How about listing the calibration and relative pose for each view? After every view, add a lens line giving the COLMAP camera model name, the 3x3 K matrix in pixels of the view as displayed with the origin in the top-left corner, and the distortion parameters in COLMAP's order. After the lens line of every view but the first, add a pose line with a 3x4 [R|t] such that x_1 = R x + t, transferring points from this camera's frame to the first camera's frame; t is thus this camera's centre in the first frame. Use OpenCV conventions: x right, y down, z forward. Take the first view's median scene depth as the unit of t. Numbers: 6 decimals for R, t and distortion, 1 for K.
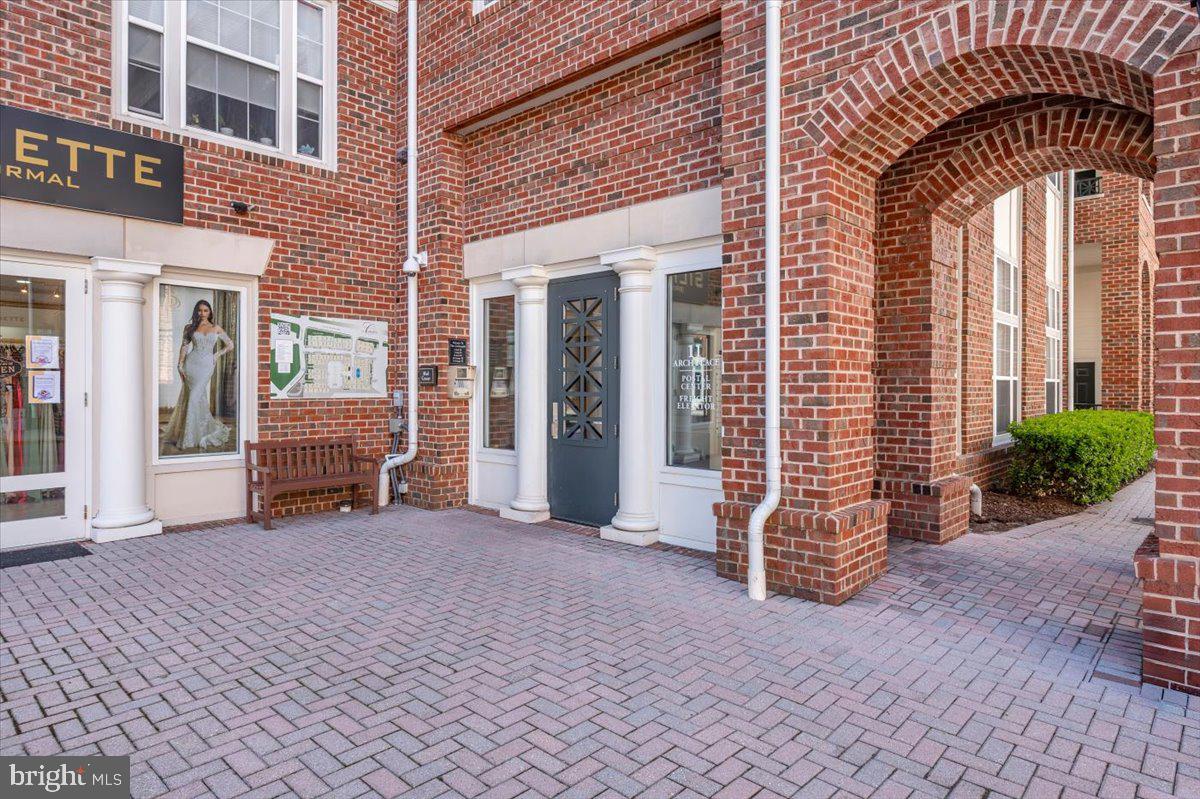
lens RADIAL K [[653.5, 0, 591.3], [0, 653.5, 389.4], [0, 0, 1]] dist [-0.000056, 0.000795]
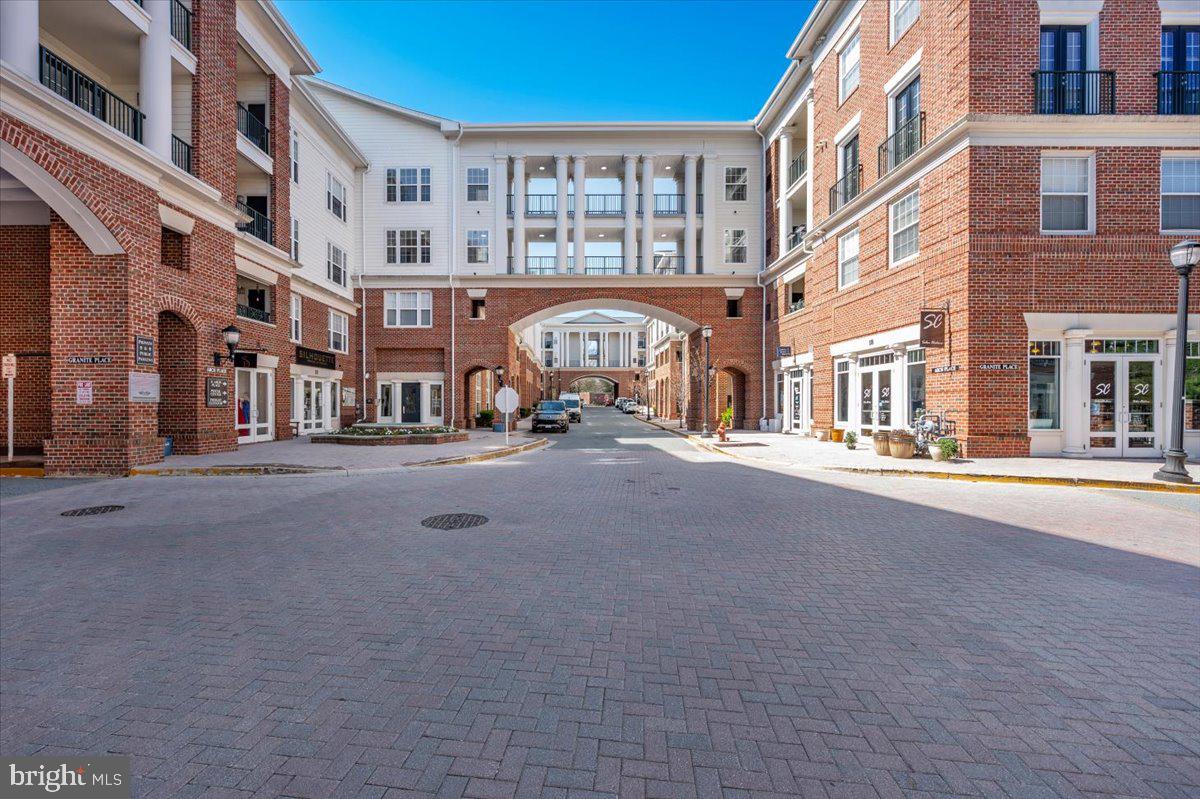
lens RADIAL K [[533.9, 0, 579.5], [0, 533.9, 404.5], [0, 0, 1]] dist [0.005561, -0.001163]
pose [[0.736673, 0.006923, 0.676214, -1.807980], [-0.001662, 0.999963, -0.008426, 0.034703], [-0.676247, 0.005083, 0.736657, -2.931993]]
